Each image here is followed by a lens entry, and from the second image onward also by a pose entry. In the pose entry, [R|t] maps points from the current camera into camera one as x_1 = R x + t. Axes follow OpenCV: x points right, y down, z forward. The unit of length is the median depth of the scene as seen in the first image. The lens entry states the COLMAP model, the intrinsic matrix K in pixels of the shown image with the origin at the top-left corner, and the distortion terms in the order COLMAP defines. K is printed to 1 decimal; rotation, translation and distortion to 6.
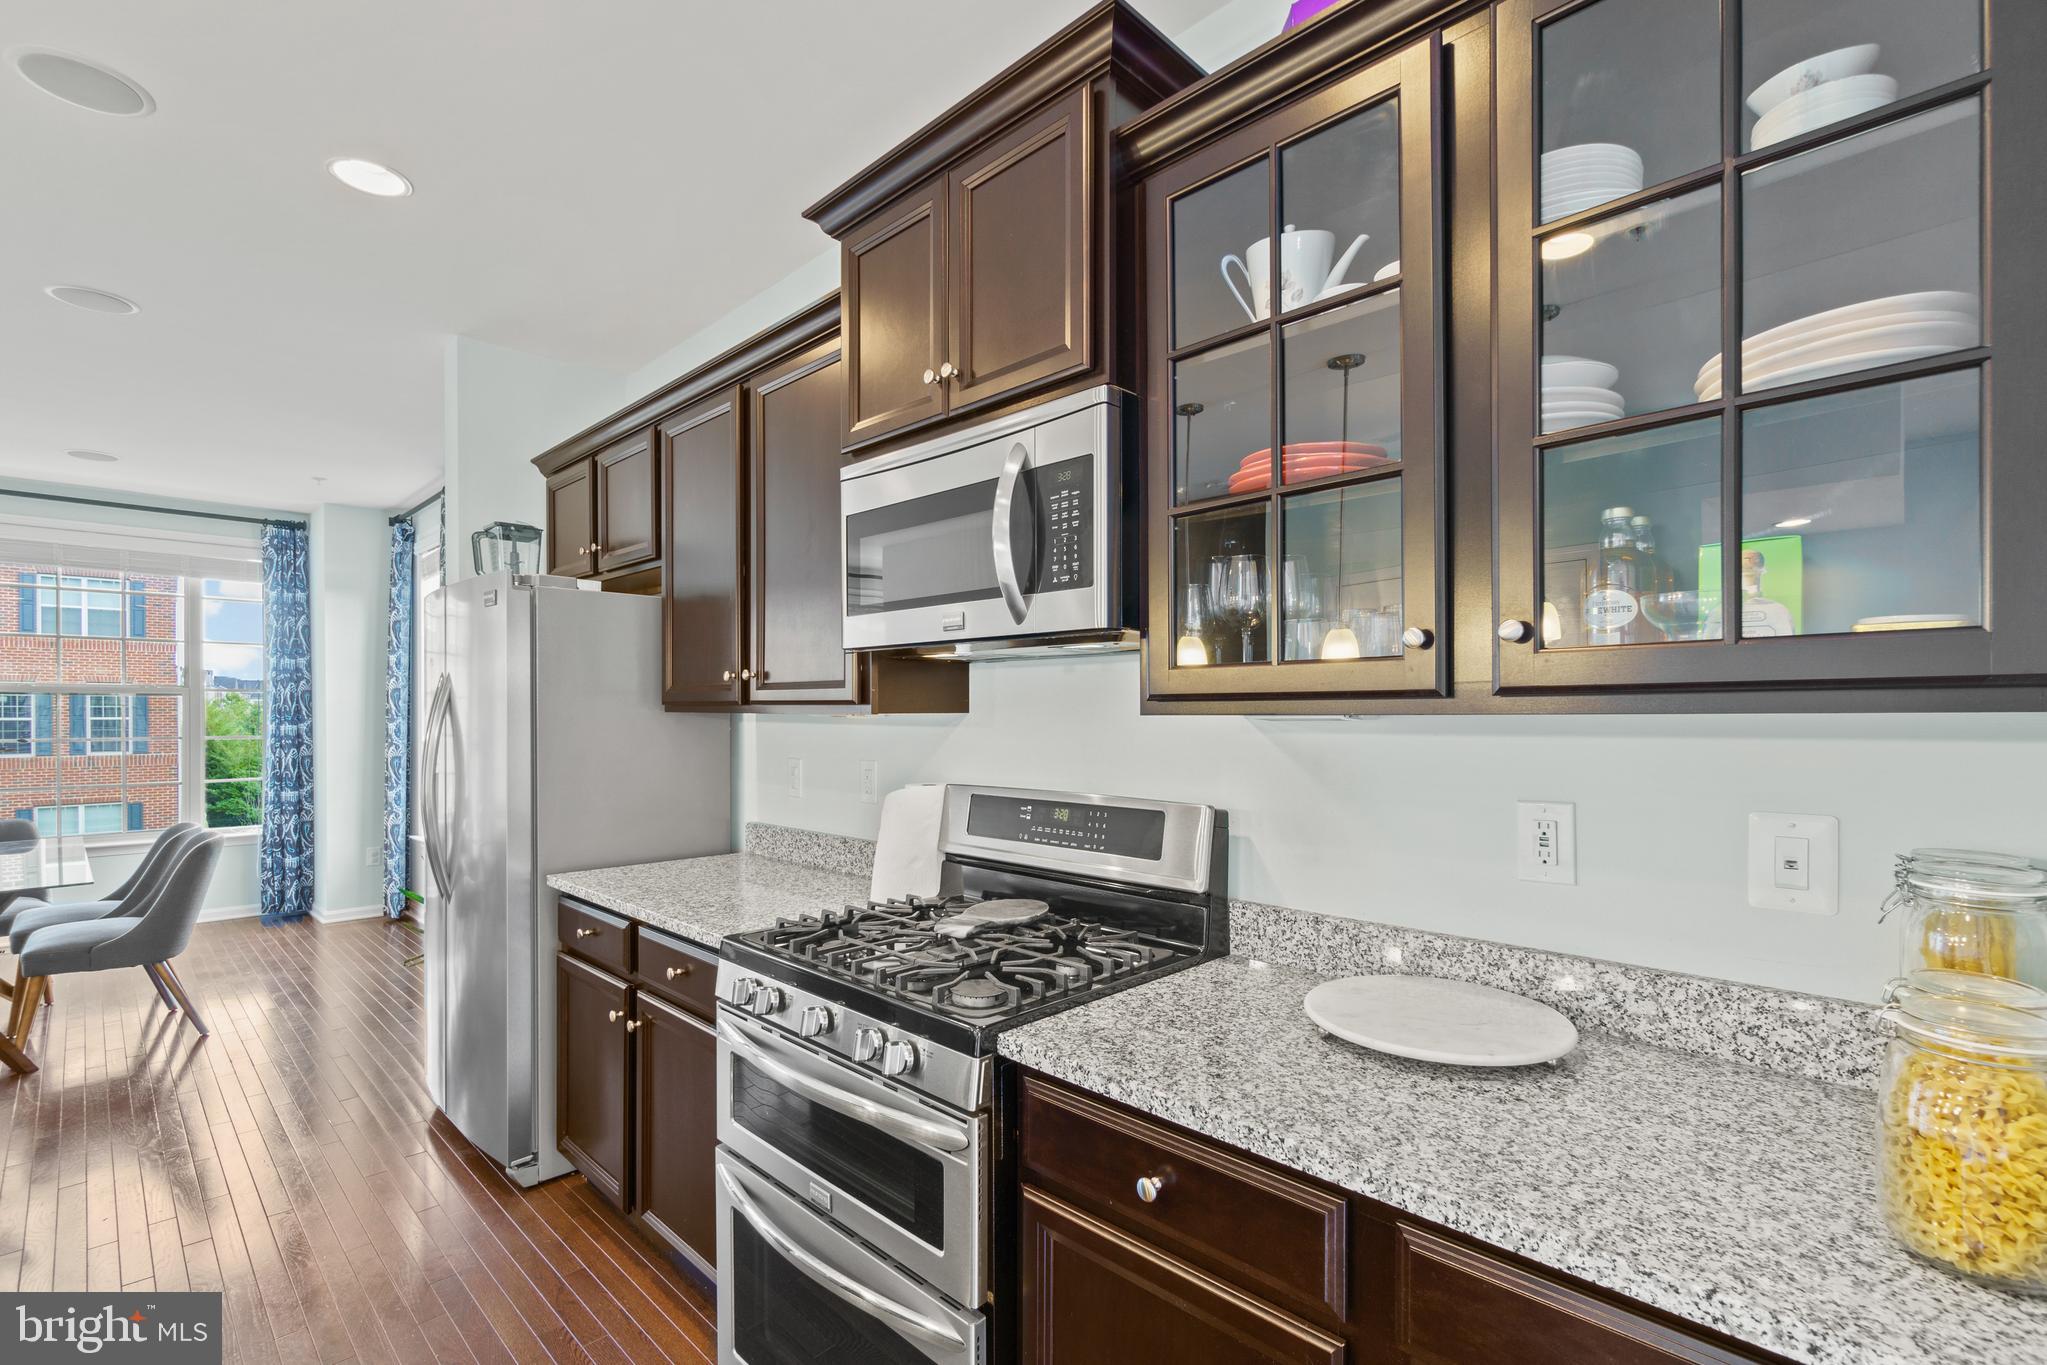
lens RADIAL K [[913.3, 0, 1032.0], [0, 913.3, 717.0], [0, 0, 1]] dist [0.001083, -0.001980]
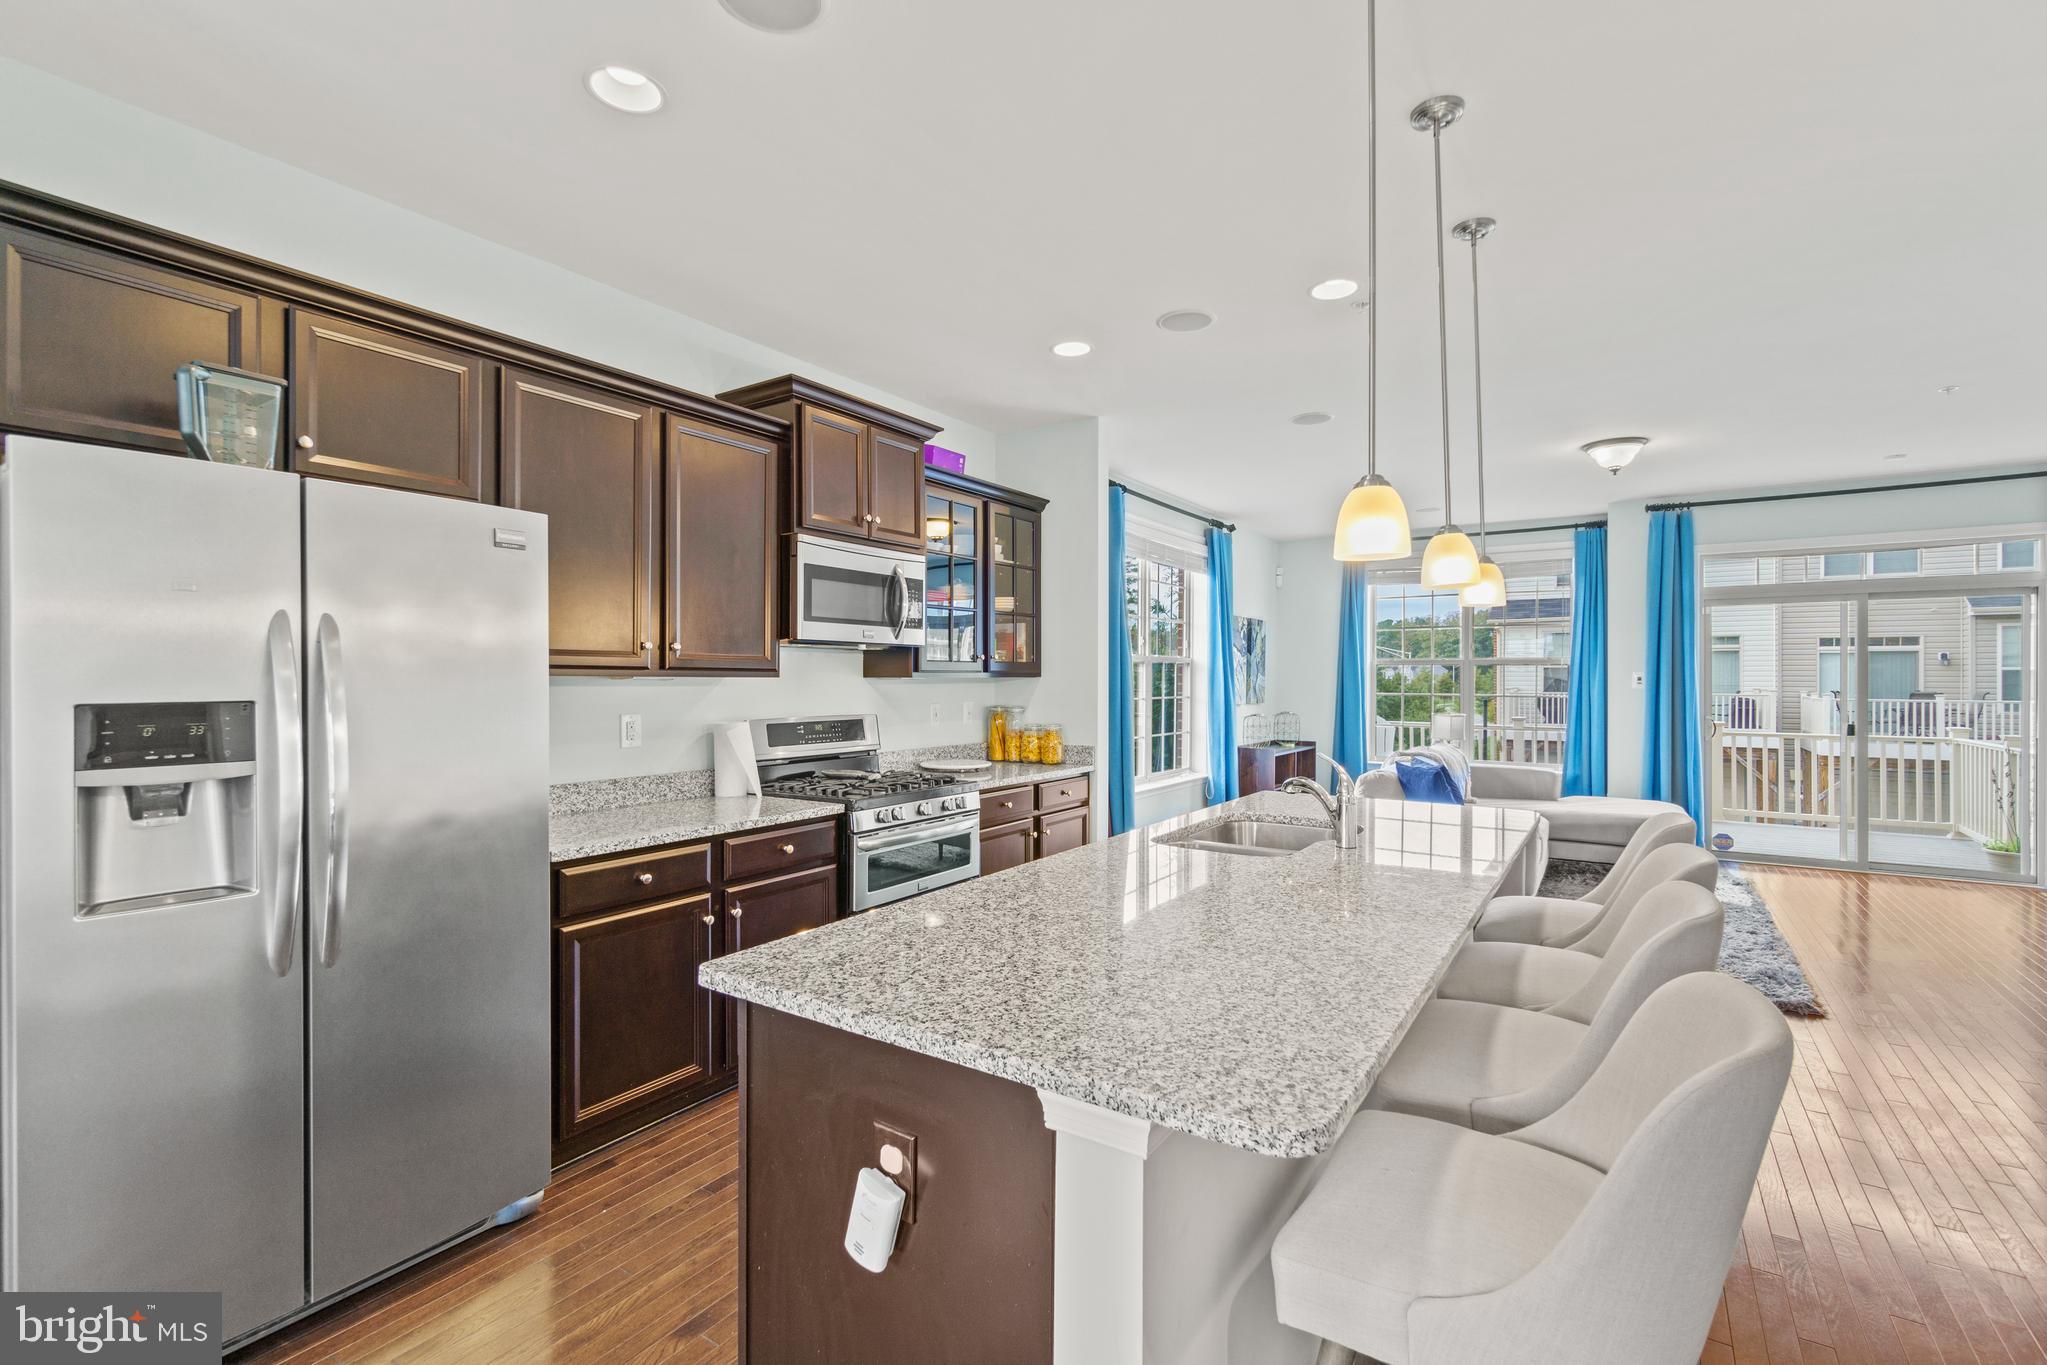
lens RADIAL K [[913.3, 0, 1023.0], [0, 913.3, 679.3], [0, 0, 1]] dist [0.001083, -0.001980]
pose [[-0.185066, -0.000714, 0.982726, -2.597902], [0.005037, 0.999986, 0.001675, -0.000266], [-0.982713, 0.005260, -0.185059, 1.195049]]
